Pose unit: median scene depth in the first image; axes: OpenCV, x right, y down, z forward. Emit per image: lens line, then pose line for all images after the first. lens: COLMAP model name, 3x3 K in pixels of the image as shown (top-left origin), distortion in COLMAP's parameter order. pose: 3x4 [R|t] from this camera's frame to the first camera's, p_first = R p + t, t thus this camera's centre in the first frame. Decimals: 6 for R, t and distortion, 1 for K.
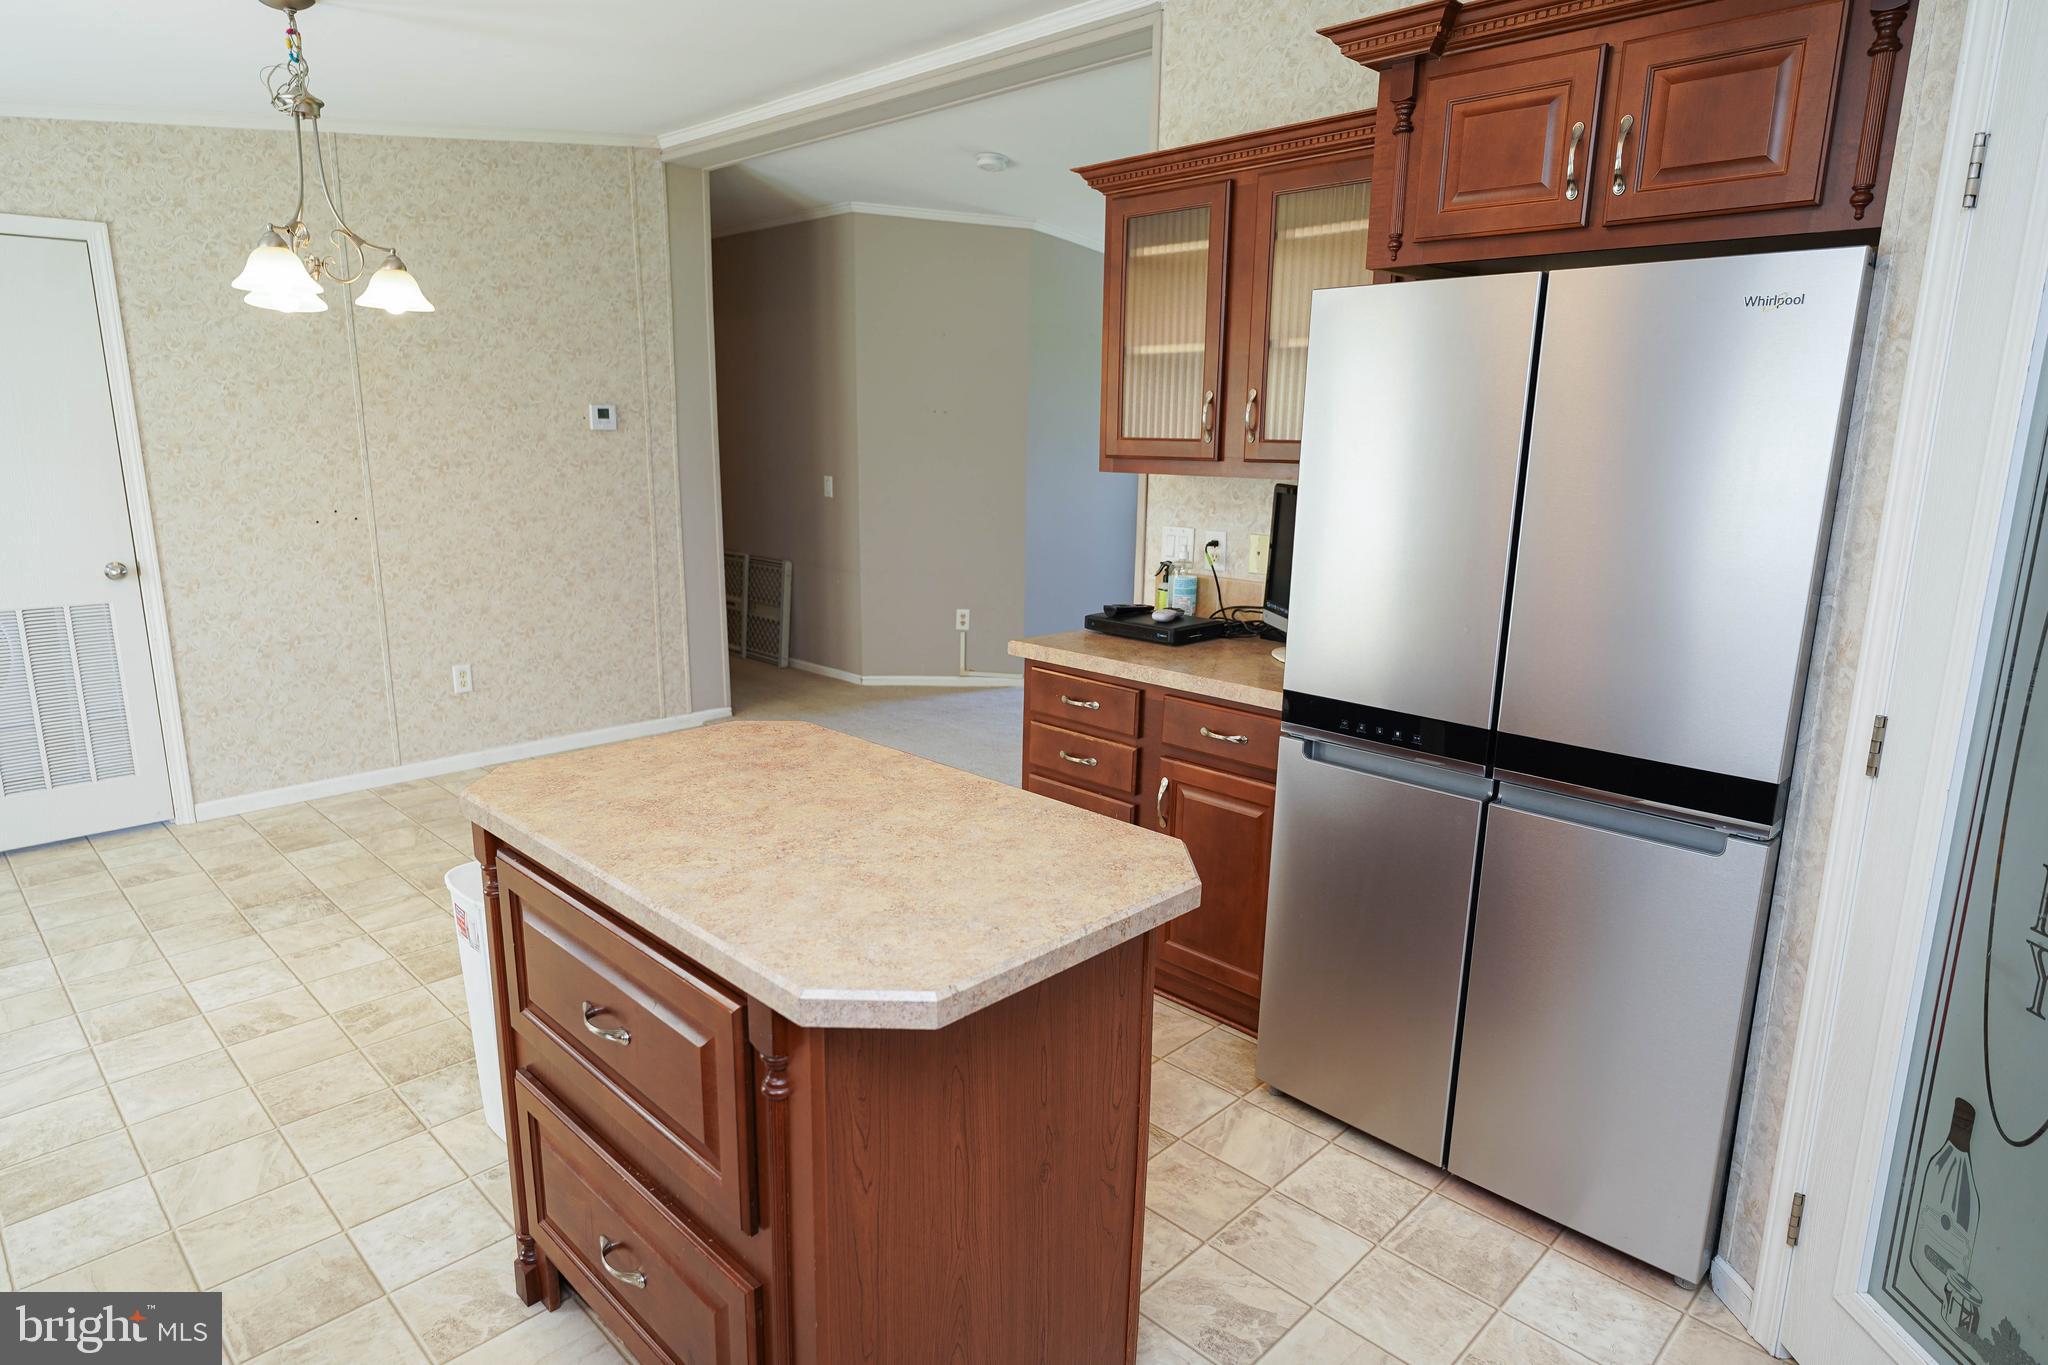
lens RADIAL K [[1170.6, 0, 1002.7], [0, 1170.6, 684.4], [0, 0, 1]] dist [-0.000052, -0.000015]
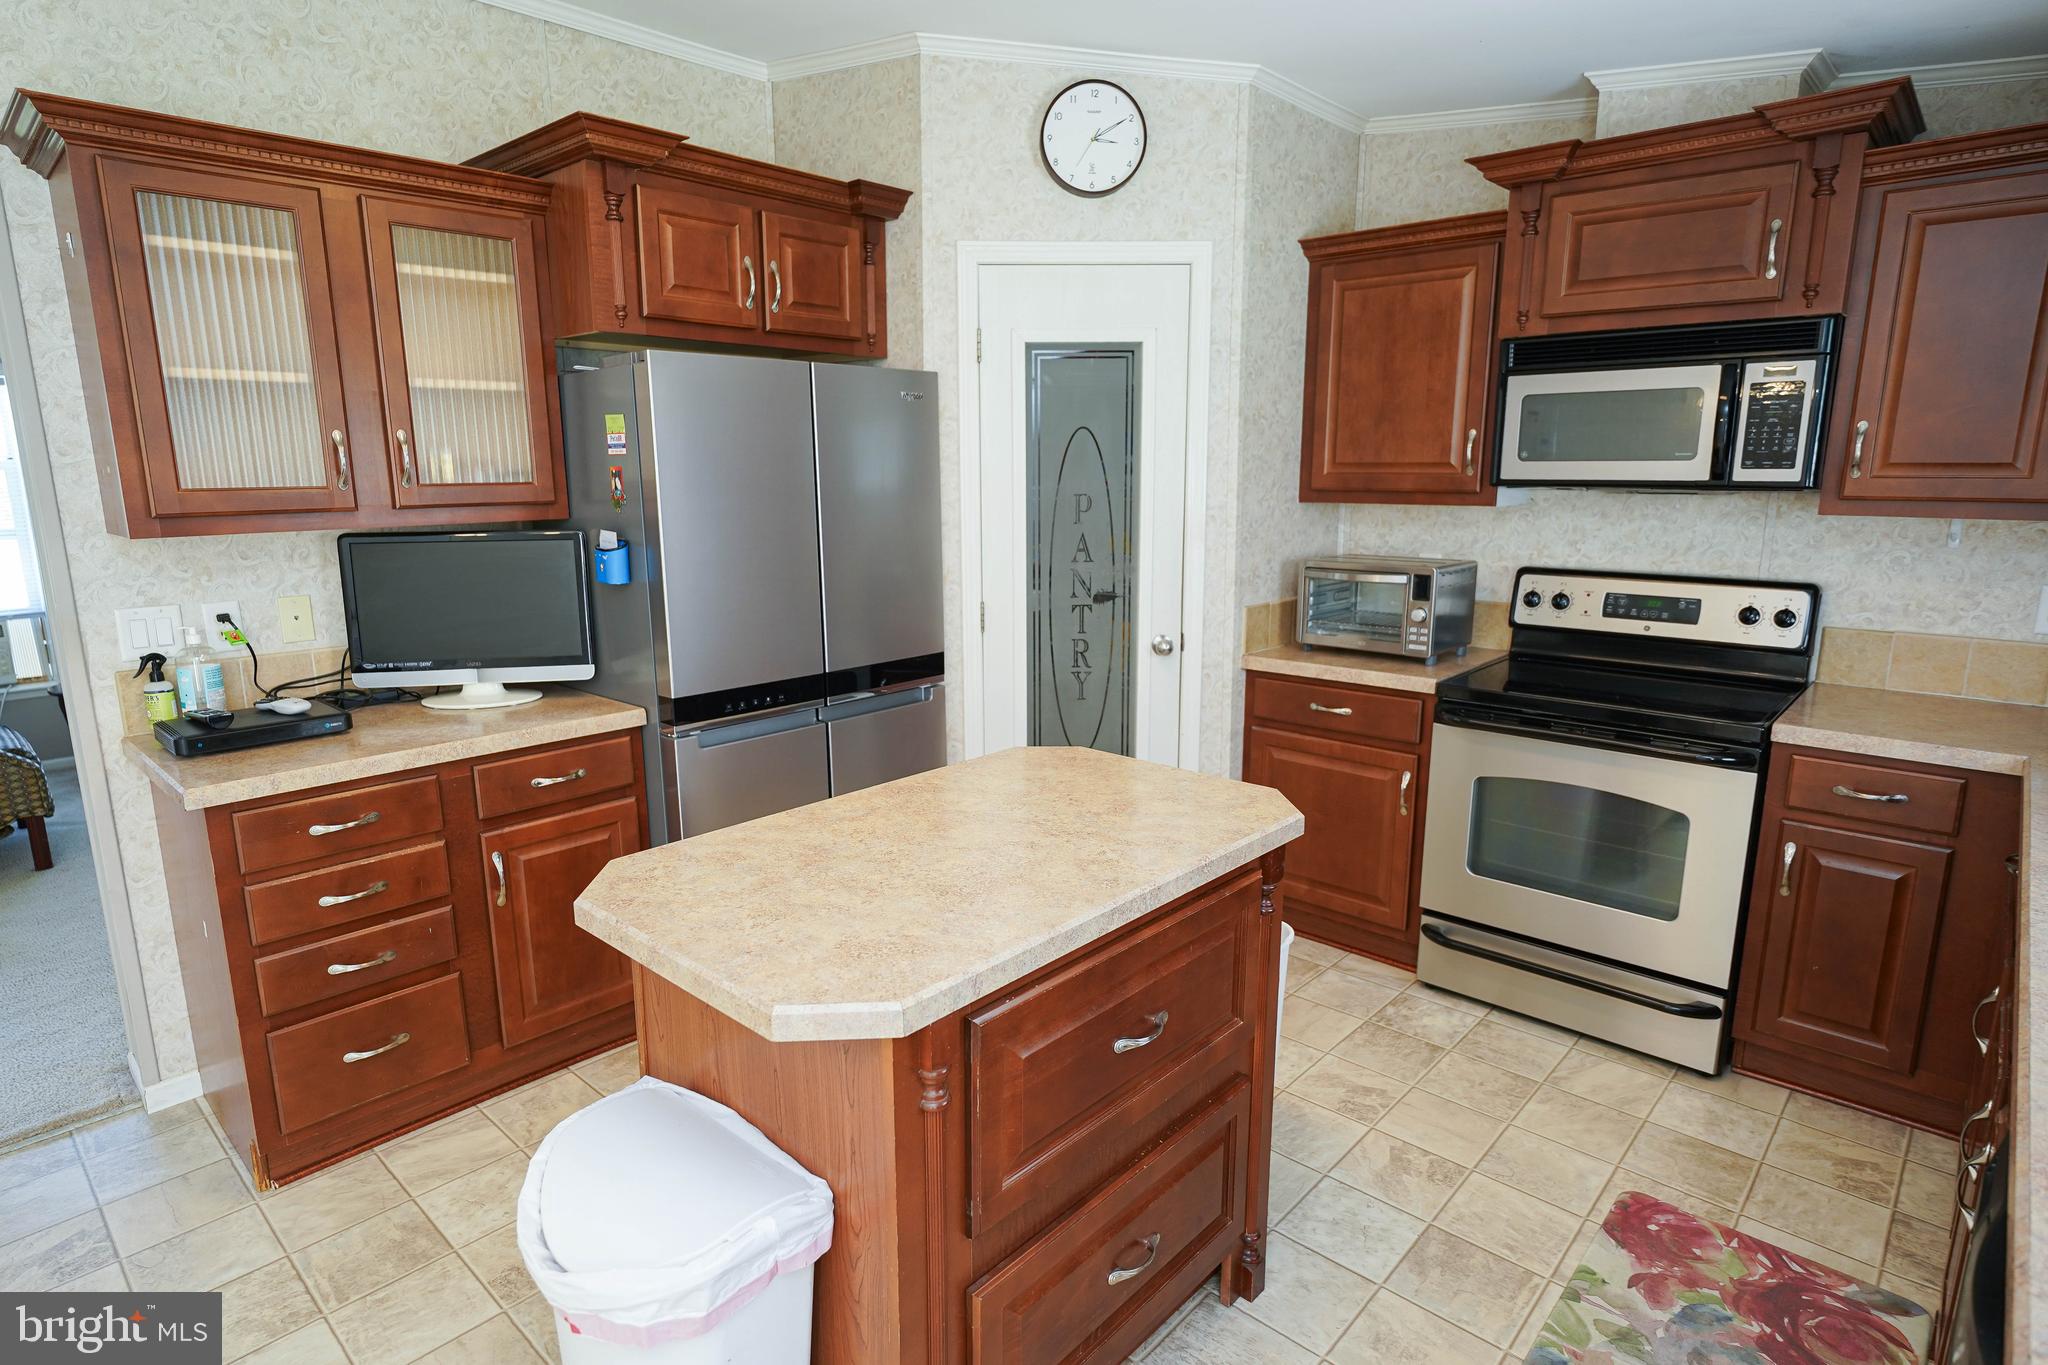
lens RADIAL K [[1088.2, 0, 1002.3], [0, 1088.2, 682.7], [0, 0, 1]] dist [-0.003671, -0.000958]
pose [[-0.037821, -0.207887, 0.977421, -0.478100], [0.222136, 0.951899, 0.211054, -0.096904], [-0.974282, 0.225102, 0.010178, 0.402978]]
